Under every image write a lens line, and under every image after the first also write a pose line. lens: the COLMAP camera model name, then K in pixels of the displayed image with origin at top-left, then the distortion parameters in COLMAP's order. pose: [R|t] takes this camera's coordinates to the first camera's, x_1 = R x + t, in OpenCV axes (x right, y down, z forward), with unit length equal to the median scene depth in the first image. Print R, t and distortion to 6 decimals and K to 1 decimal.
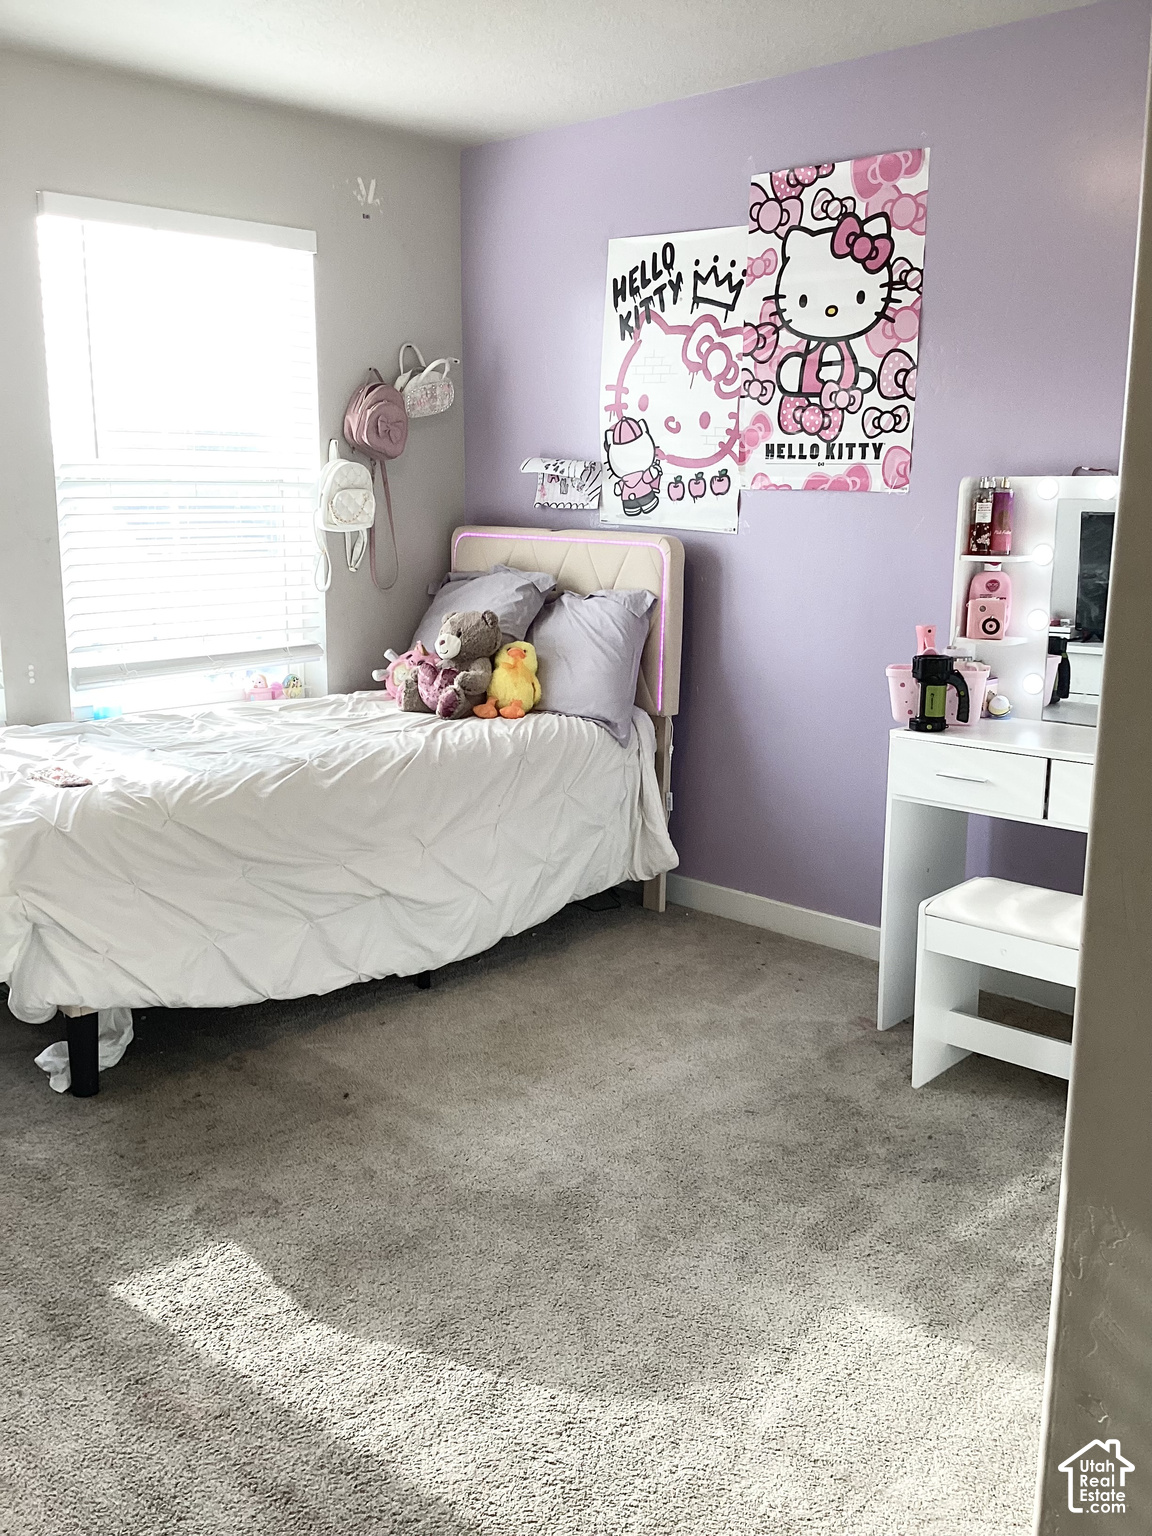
lens RADIAL K [[1392.1, 0, 584.2], [0, 1392.1, 758.2], [0, 0, 1]] dist [0.109954, -0.207373]
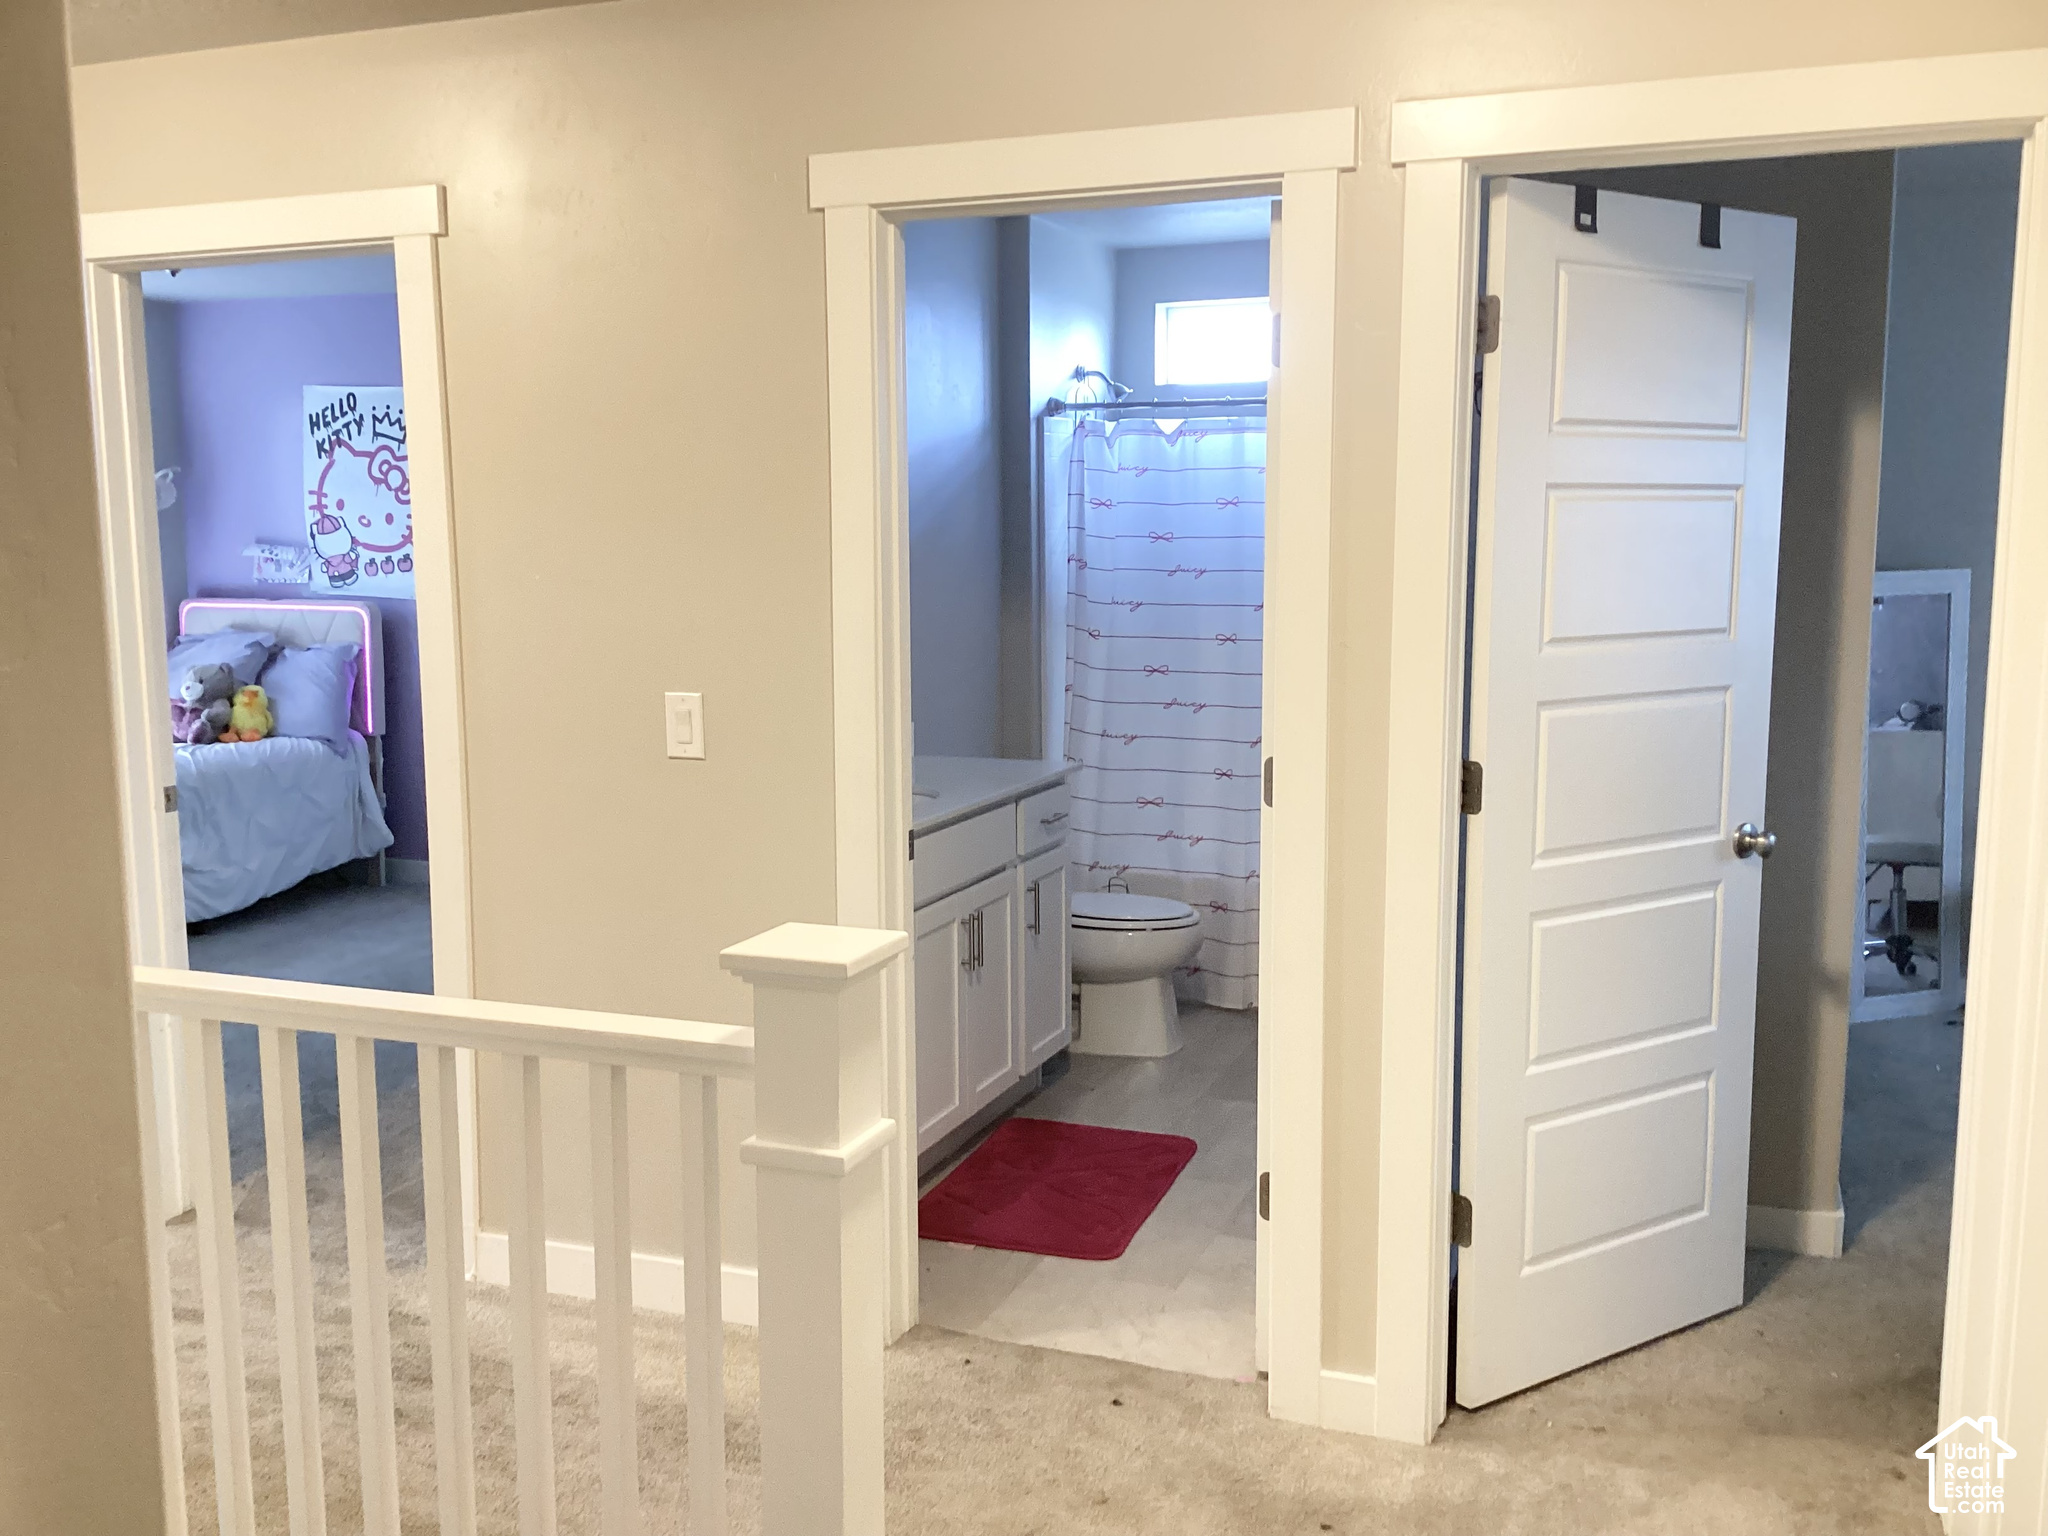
lens RADIAL K [[1856.1, 0, 1009.7], [0, 1856.1, 759.3], [0, 0, 1]] dist [0.109954, -0.207373]
pose [[0.923091, -0.063918, 0.379234, -0.064637], [0.089557, 0.994709, -0.050339, 0.140530], [-0.374010, 0.080431, 0.923931, -0.901496]]
